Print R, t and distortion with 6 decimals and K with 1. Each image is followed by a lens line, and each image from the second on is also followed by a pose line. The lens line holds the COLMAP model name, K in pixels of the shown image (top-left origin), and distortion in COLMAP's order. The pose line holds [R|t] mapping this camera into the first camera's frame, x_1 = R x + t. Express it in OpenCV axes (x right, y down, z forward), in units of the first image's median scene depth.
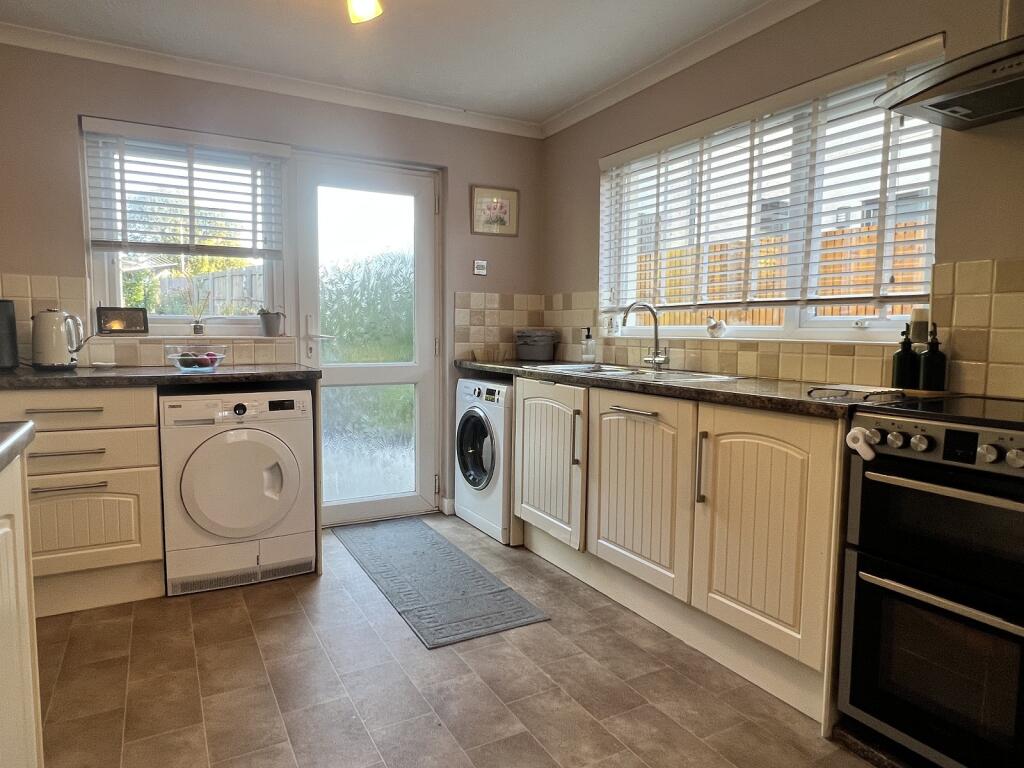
lens RADIAL K [[631.9, 0, 516.6], [0, 631.9, 381.2], [0, 0, 1]] dist [-0.004141, -0.001425]
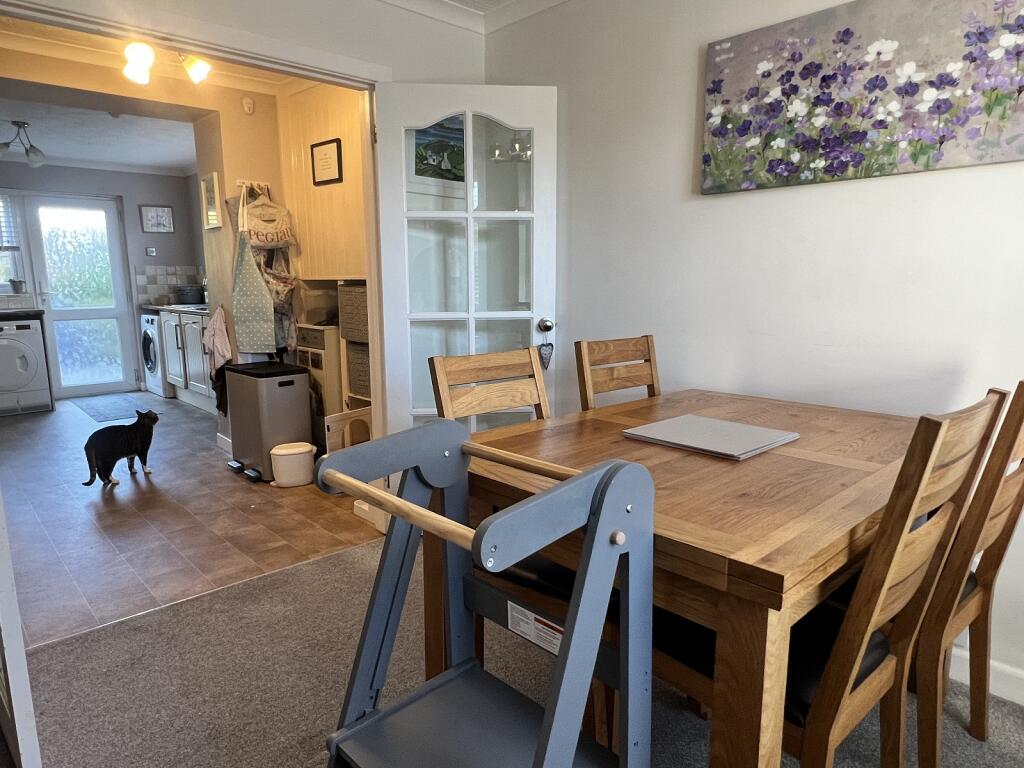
lens RADIAL K [[631.9, 0, 504.0], [0, 631.9, 391.0], [0, 0, 1]] dist [-0.004141, -0.001425]
pose [[0.972424, -0.057671, 0.225978, 0.647203], [0.035880, 0.994402, 0.099381, 0.092582], [-0.230445, -0.088532, 0.969050, -1.312892]]
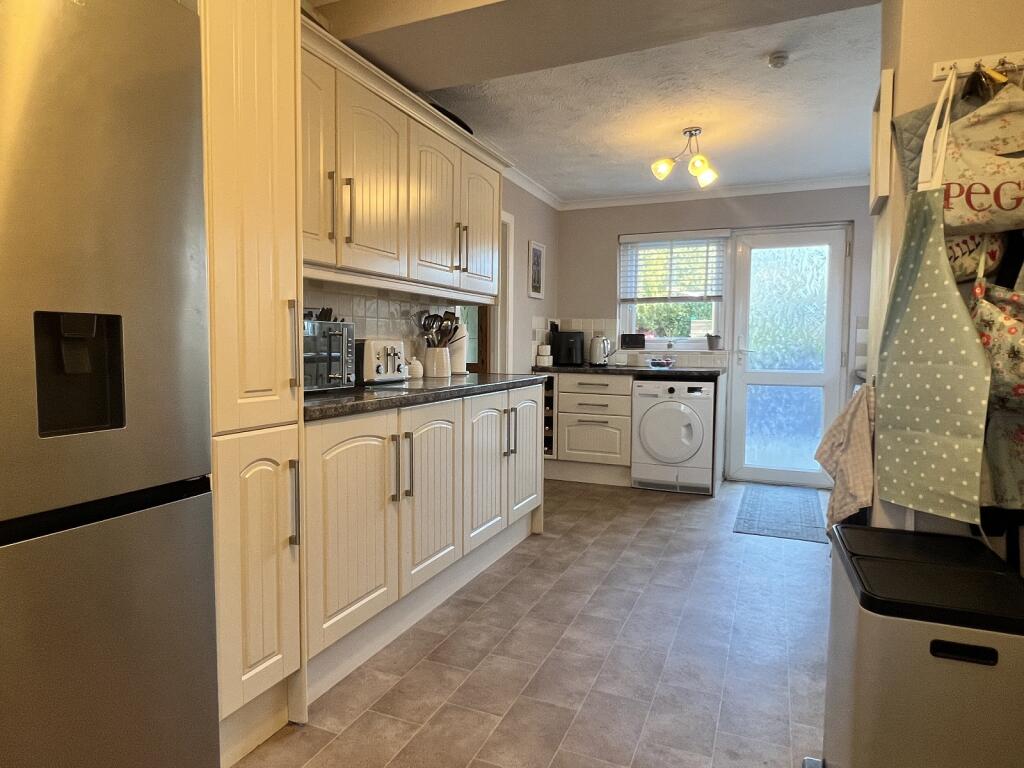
lens RADIAL K [[631.9, 0, 501.9], [0, 631.9, 387.0], [0, 0, 1]] dist [-0.004141, -0.001425]
pose [[0.604503, 0.049320, -0.795075, 0.634035], [-0.065609, 0.997773, 0.012010, 0.041496], [0.793896, 0.044904, 0.606393, -0.424889]]
